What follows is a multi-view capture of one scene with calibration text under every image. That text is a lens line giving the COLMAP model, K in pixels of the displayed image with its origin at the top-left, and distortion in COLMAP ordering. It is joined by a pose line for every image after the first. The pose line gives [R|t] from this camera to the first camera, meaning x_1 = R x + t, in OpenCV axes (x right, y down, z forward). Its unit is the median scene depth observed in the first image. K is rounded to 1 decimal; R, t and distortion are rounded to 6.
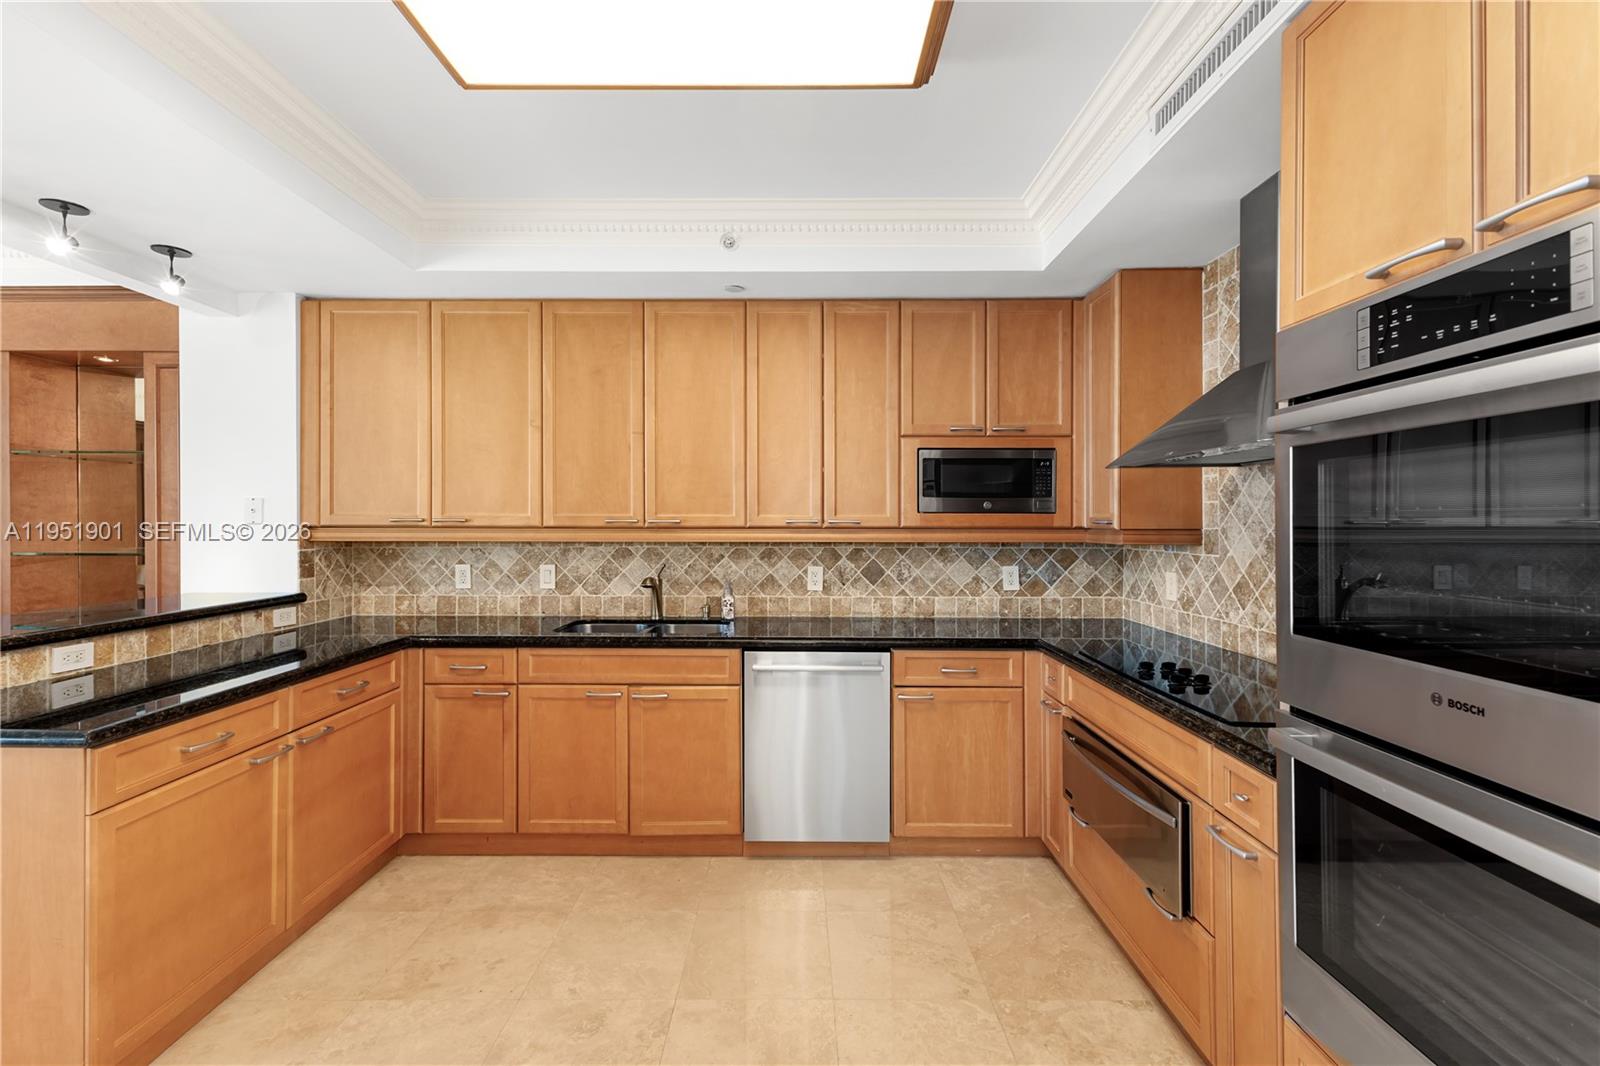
lens RADIAL K [[719.9, 0, 797.1], [0, 719.9, 517.2], [0, 0, 1]] dist [0.008885, -0.001485]
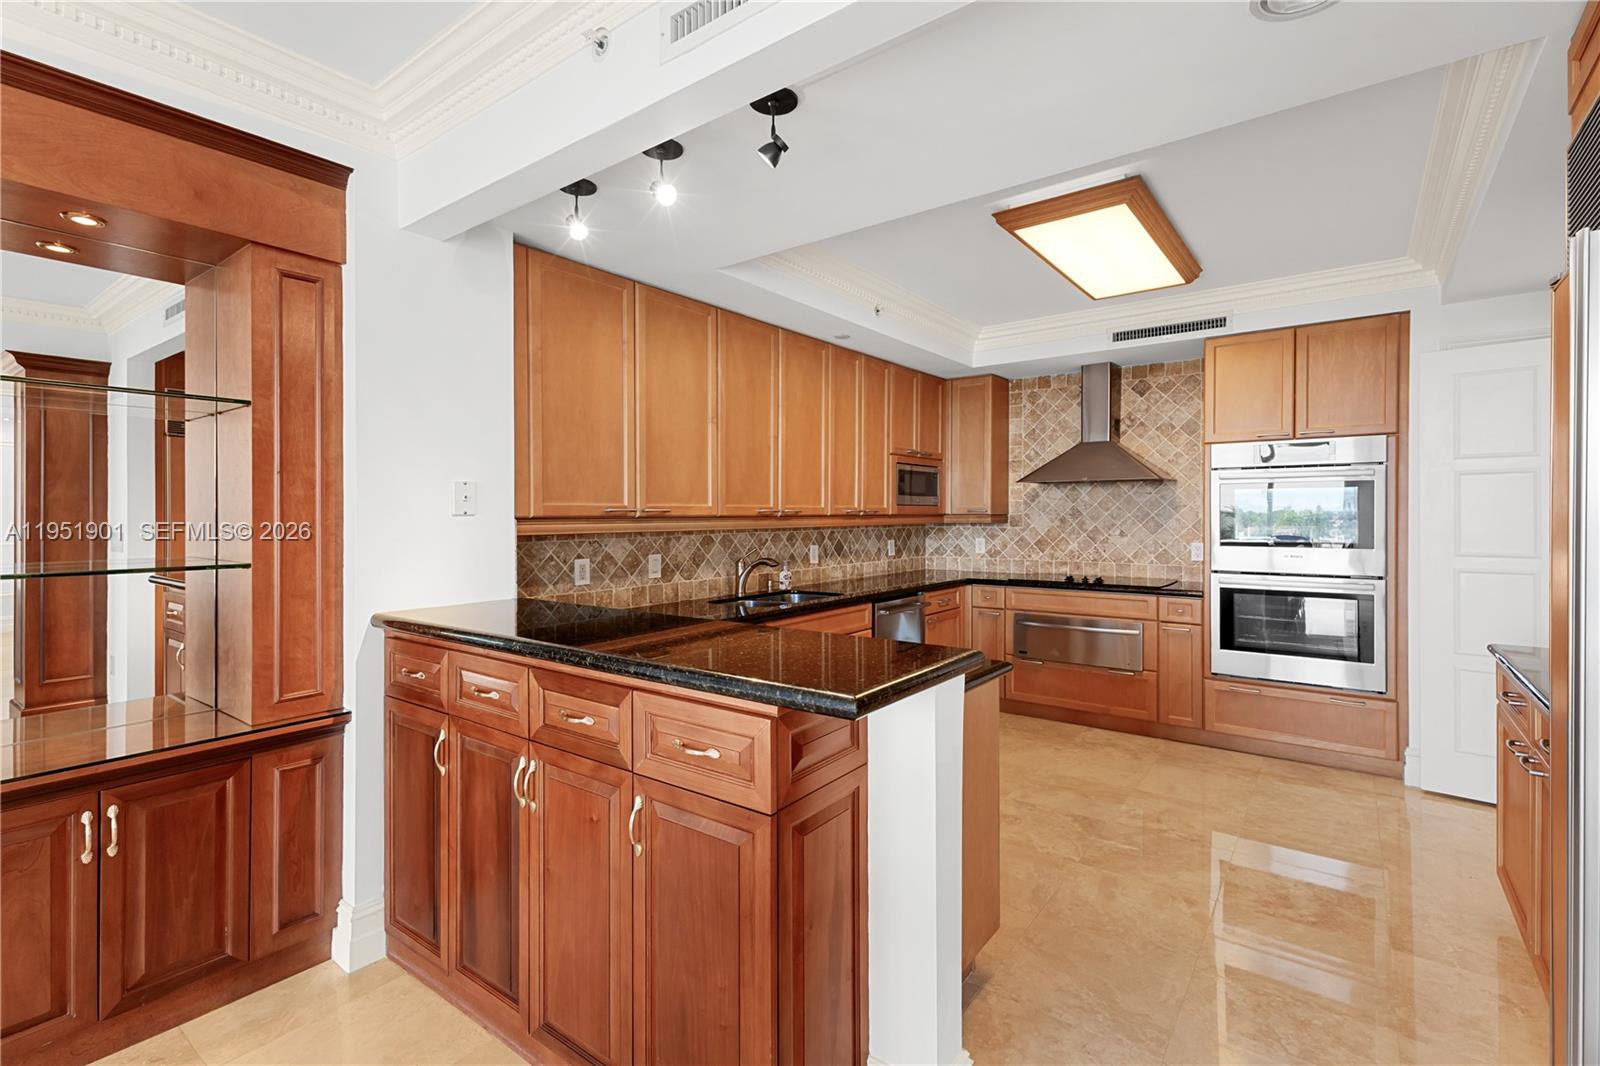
lens RADIAL K [[719.9, 0, 804.0], [0, 719.9, 510.9], [0, 0, 1]] dist [0.008885, -0.001485]
pose [[0.596540, -0.001439, 0.802582, -1.049332], [0.001357, 0.999999, 0.000784, 0.003937], [-0.802582, 0.000622, 0.596541, 0.225981]]
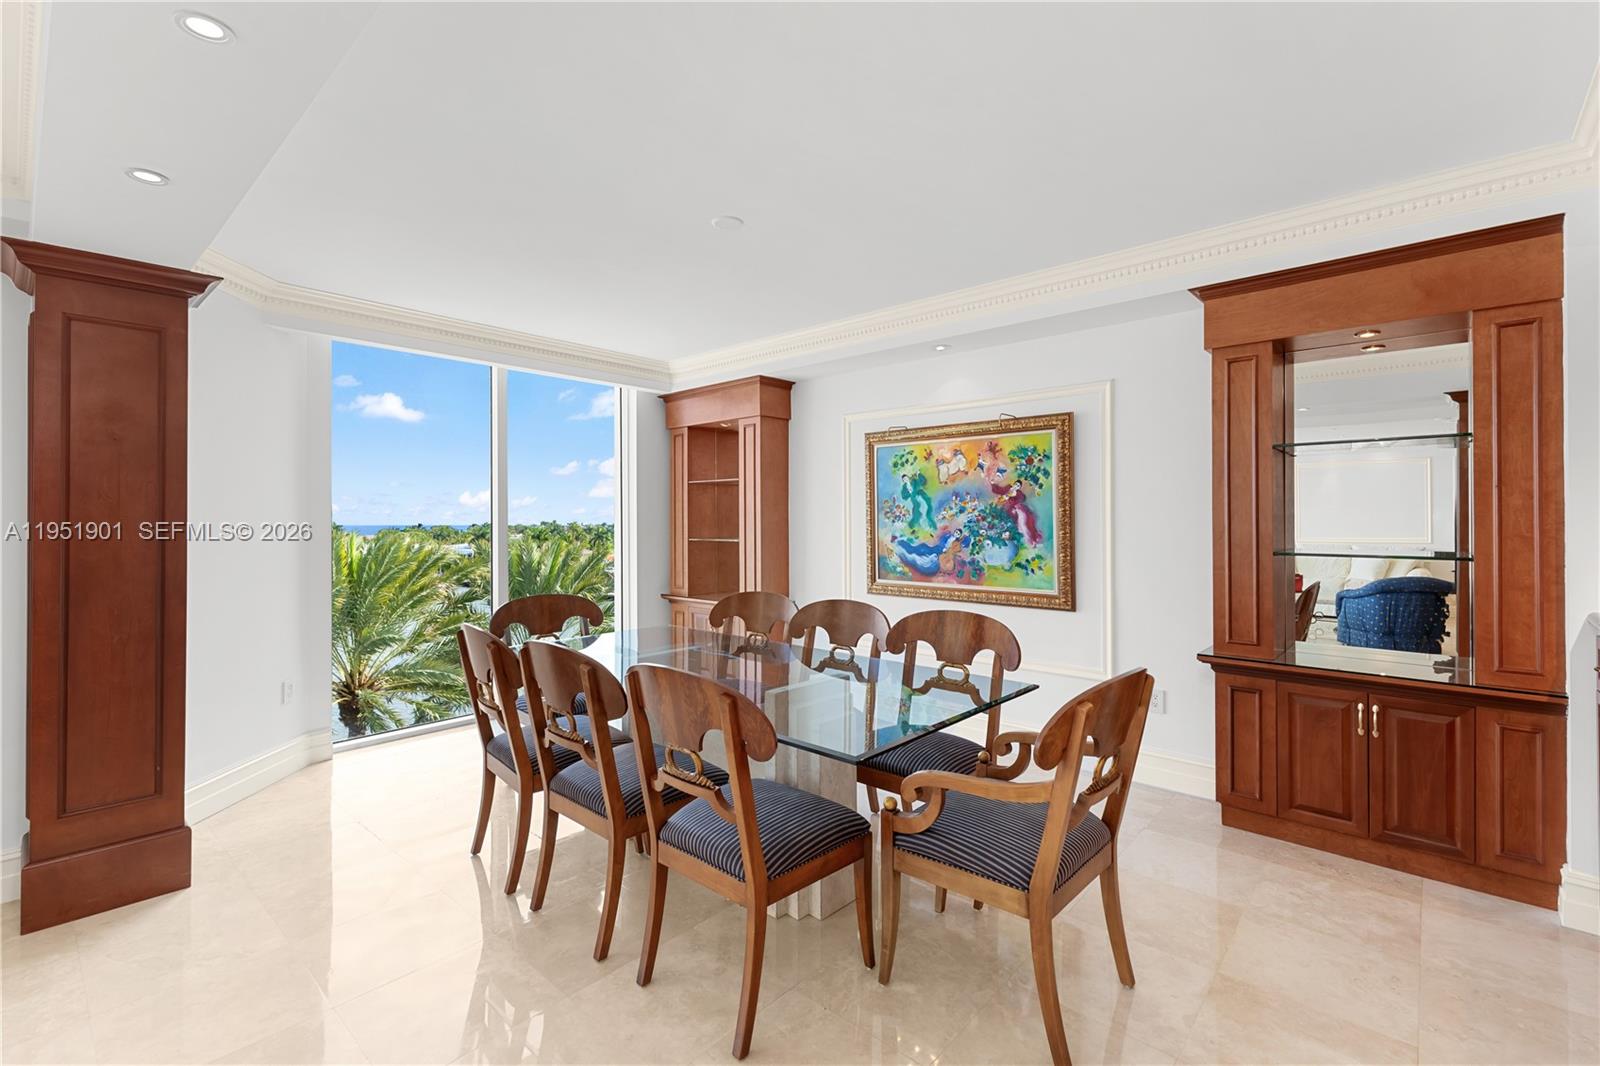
lens RADIAL K [[719.9, 0, 796.0], [0, 719.9, 520.8], [0, 0, 1]] dist [0.008885, -0.001485]
pose [[0.739399, -0.000128, -0.673268, -0.847292], [0.002936, 0.999991, 0.003035, 0.003150], [0.673261, -0.004220, 0.739393, -0.130750]]
